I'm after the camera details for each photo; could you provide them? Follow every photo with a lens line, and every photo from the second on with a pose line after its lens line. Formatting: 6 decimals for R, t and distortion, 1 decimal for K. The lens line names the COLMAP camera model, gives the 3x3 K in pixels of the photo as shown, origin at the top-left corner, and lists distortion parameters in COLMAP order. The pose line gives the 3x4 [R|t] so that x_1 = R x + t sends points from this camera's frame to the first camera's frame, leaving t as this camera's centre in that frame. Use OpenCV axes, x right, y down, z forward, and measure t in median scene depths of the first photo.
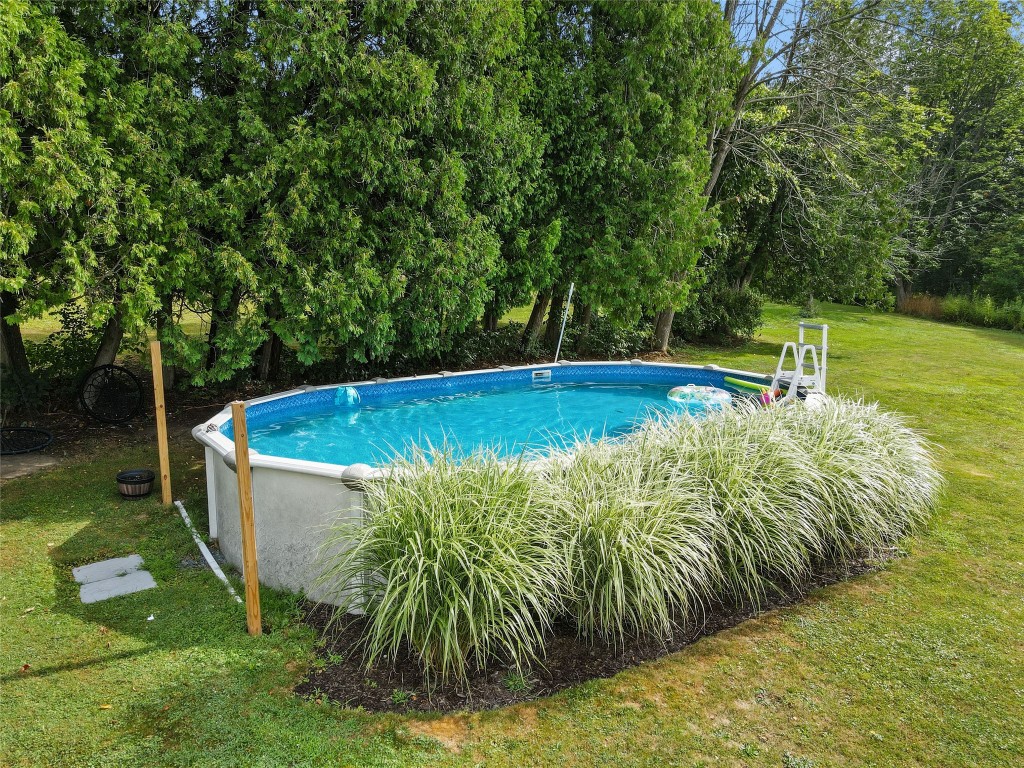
lens RADIAL K [[719.9, 0, 511.3], [0, 719.9, 382.9], [0, 0, 1]] dist [0.006133, 0.006127]
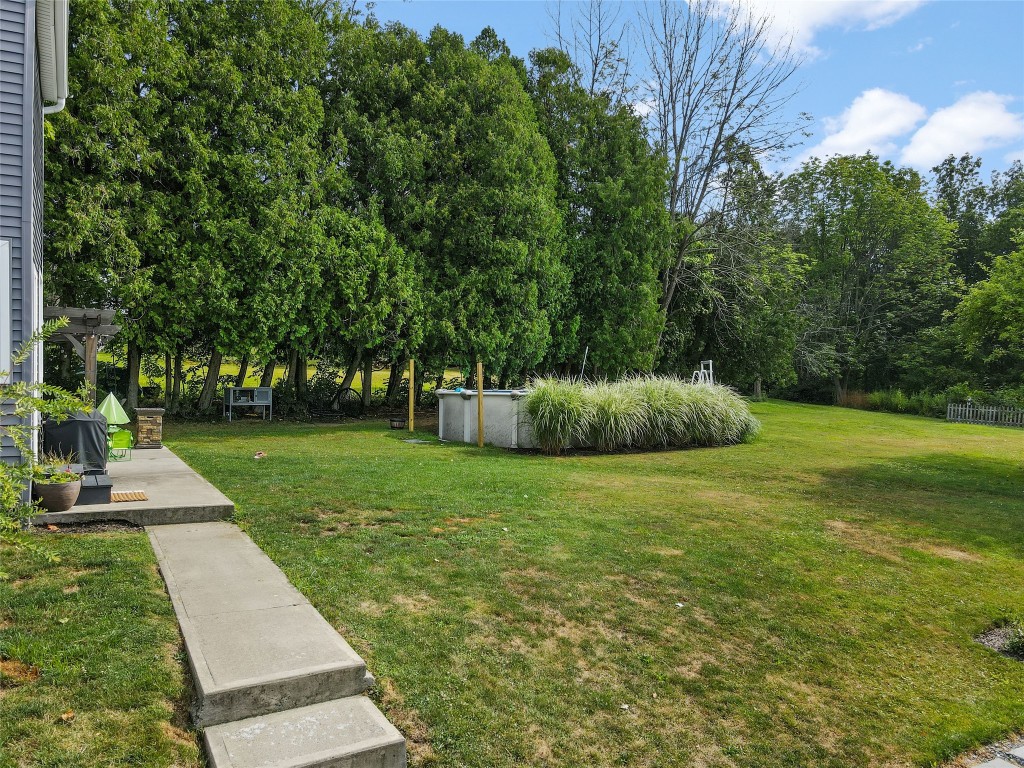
lens RADIAL K [[719.9, 0, 512.5], [0, 719.9, 385.1], [0, 0, 1]] dist [0.006133, 0.006127]
pose [[0.999979, -0.003921, 0.005076, -0.116571], [0.004729, 0.985335, -0.170563, 0.269578], [-0.004332, 0.170584, 0.985334, -0.813496]]
